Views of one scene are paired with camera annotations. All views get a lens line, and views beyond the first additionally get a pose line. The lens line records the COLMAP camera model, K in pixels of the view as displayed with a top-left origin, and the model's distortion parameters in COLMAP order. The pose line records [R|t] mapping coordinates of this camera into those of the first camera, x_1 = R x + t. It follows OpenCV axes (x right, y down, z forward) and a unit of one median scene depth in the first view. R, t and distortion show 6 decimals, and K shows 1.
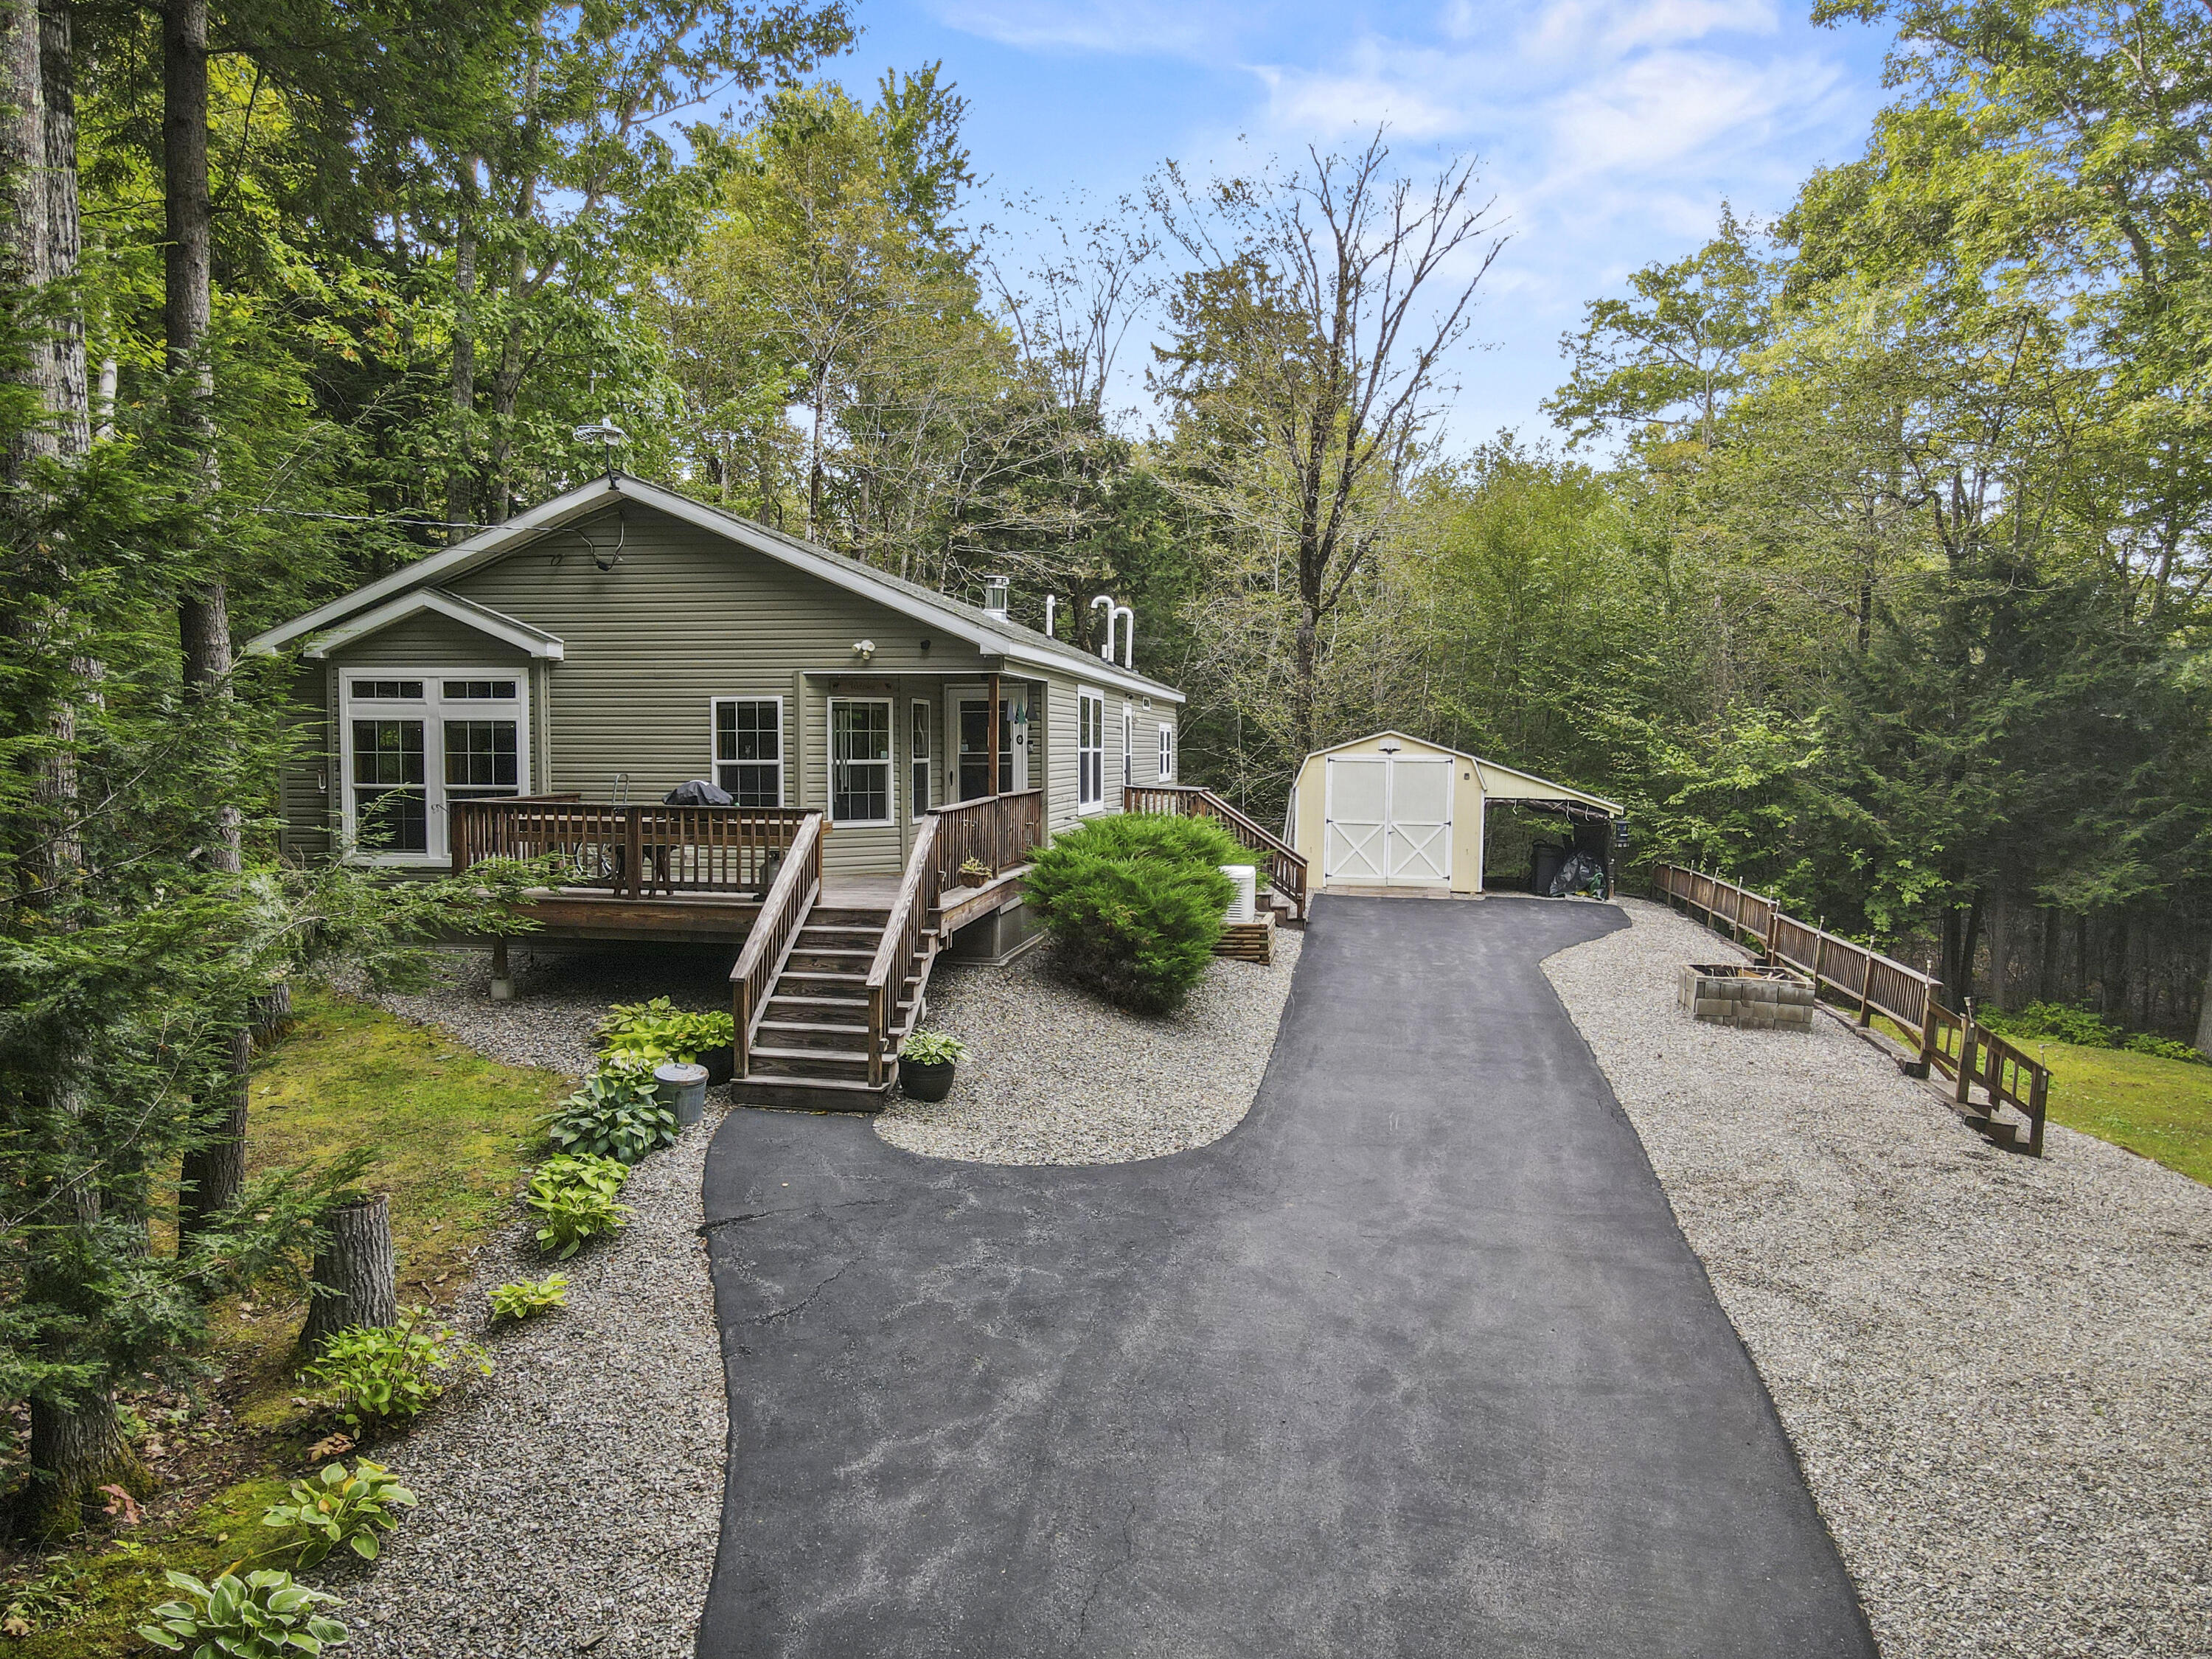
lens RADIAL K [[1623.1, 0, 1106.0], [0, 1623.1, 829.5], [0, 0, 1]] dist [-0.002612, 0.037830]
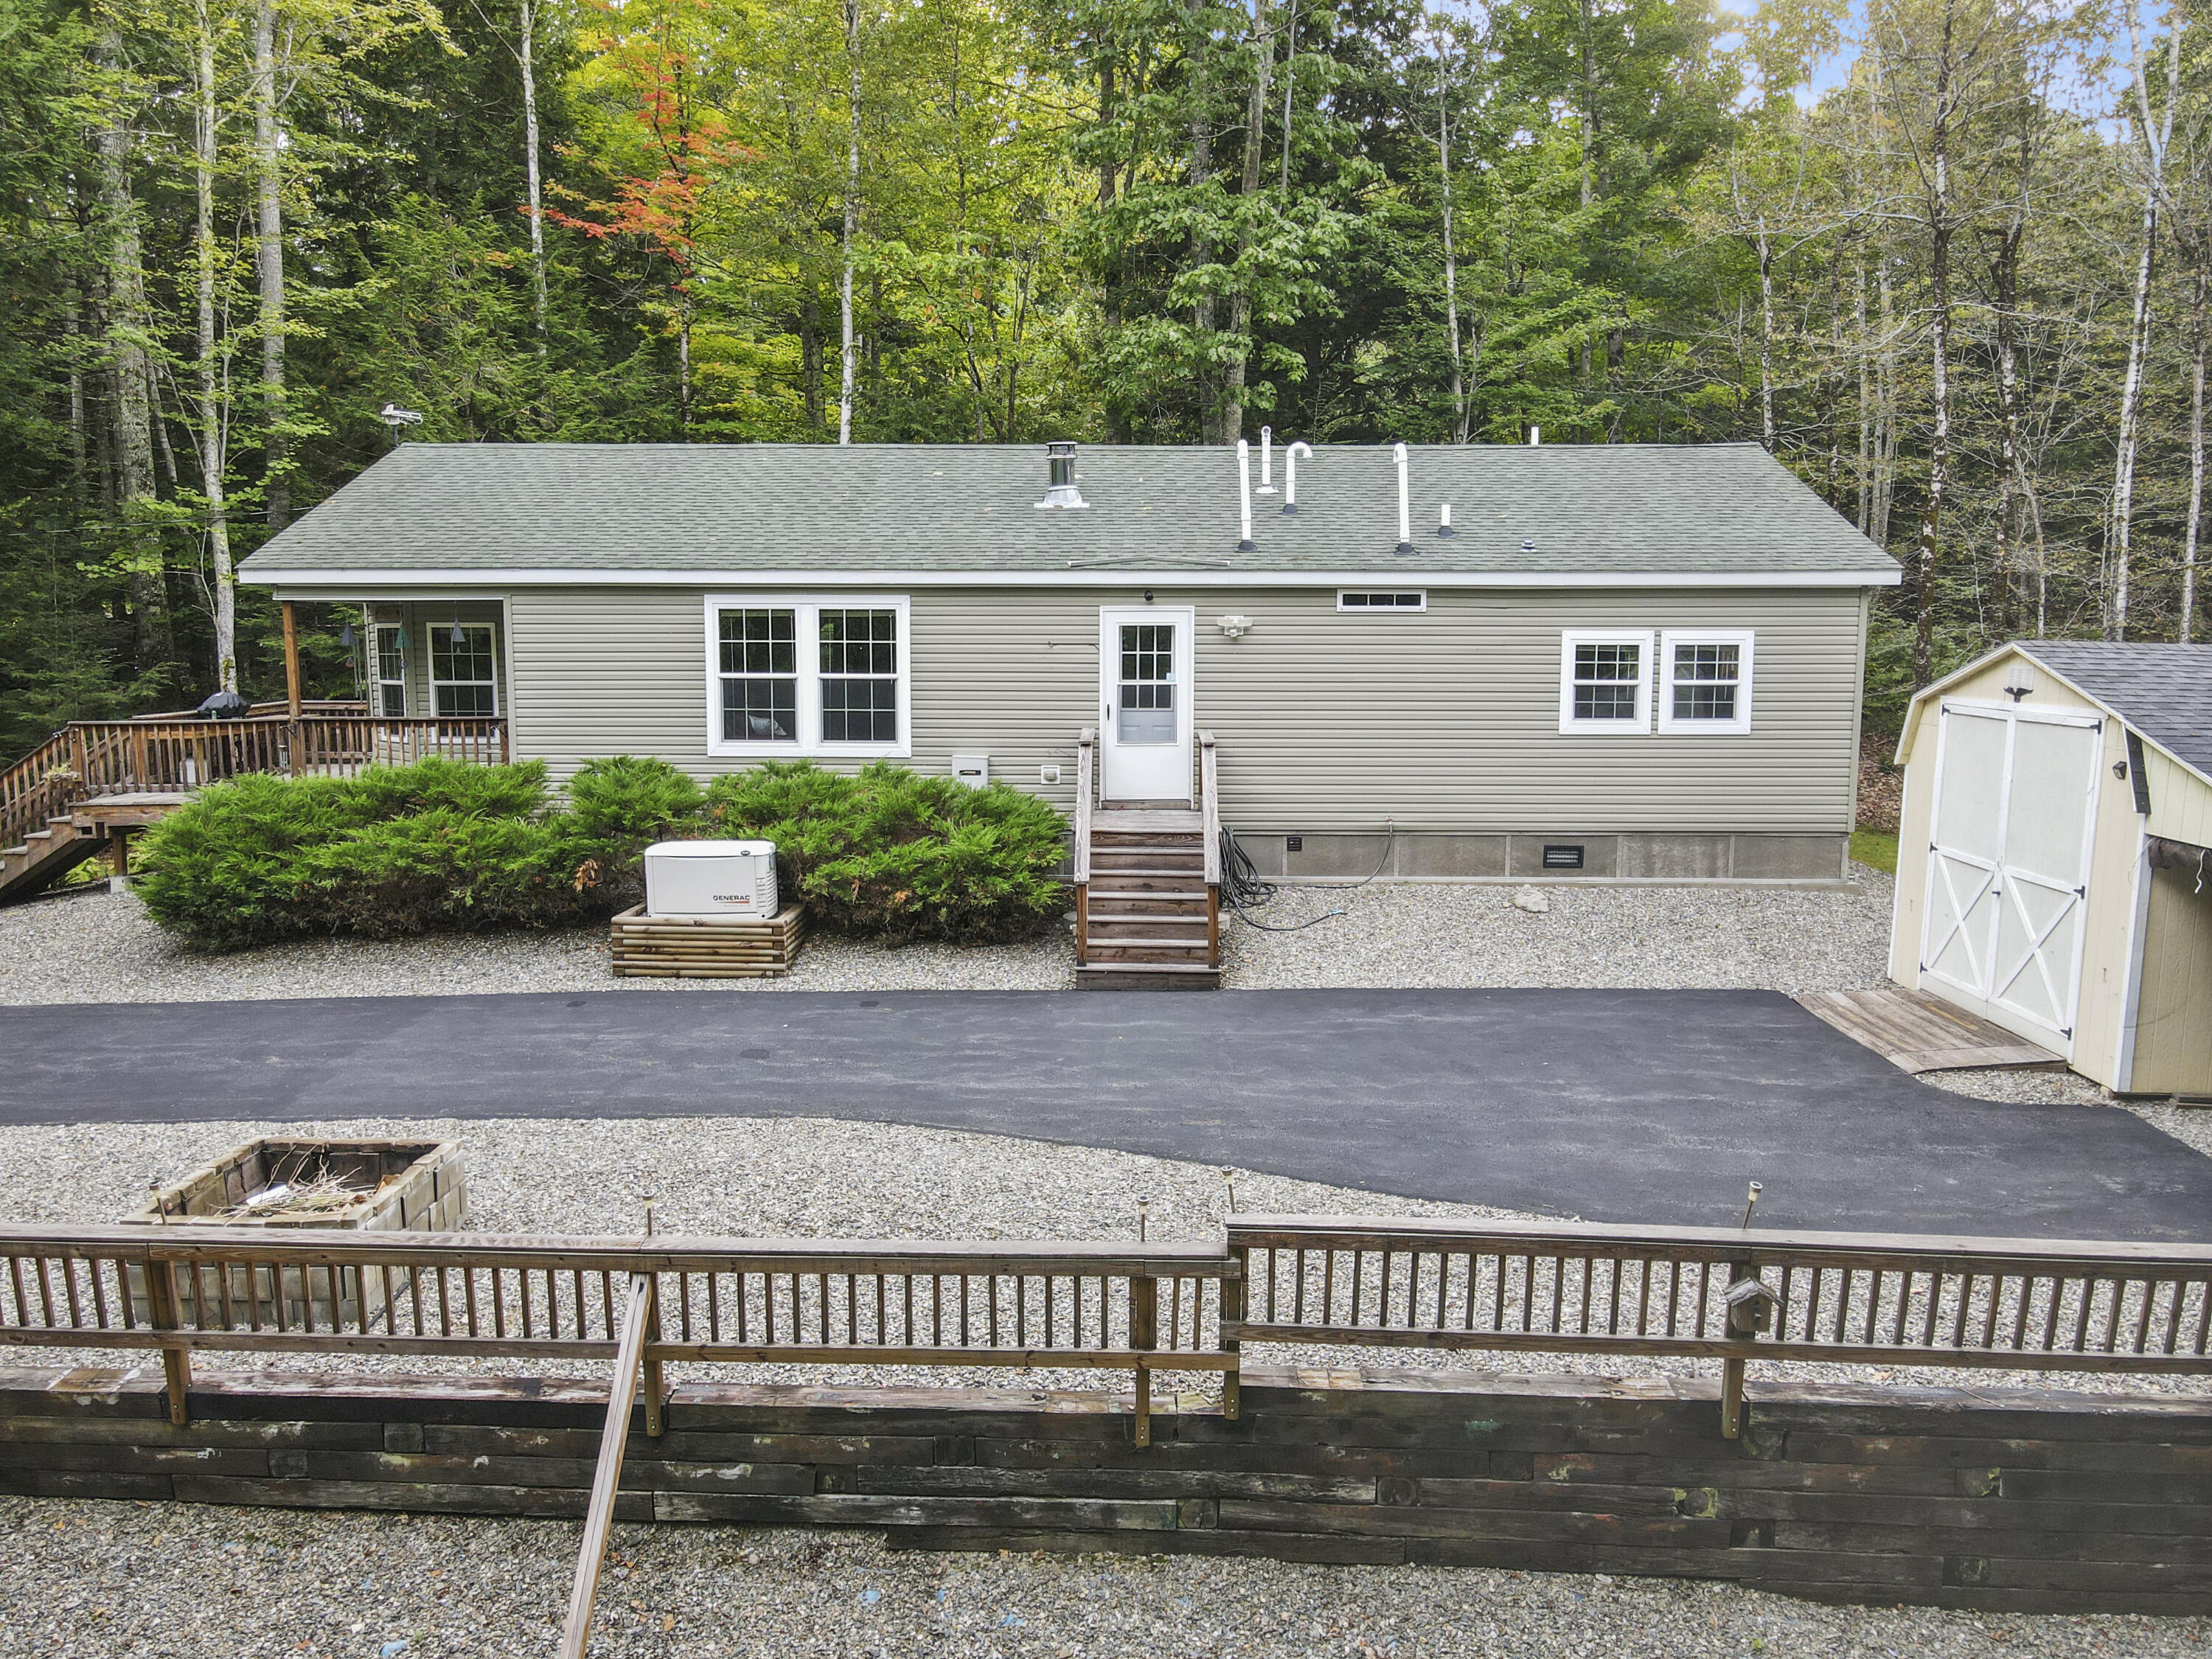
lens RADIAL K [[1623.1, 0, 1106.0], [0, 1623.1, 829.5], [0, 0, 1]] dist [-0.002612, 0.037830]
pose [[0.132218, 0.115413, -0.984479, 0.900817], [-0.050904, 0.992678, 0.109538, -0.078383], [0.989913, 0.035631, 0.137125, 1.188804]]
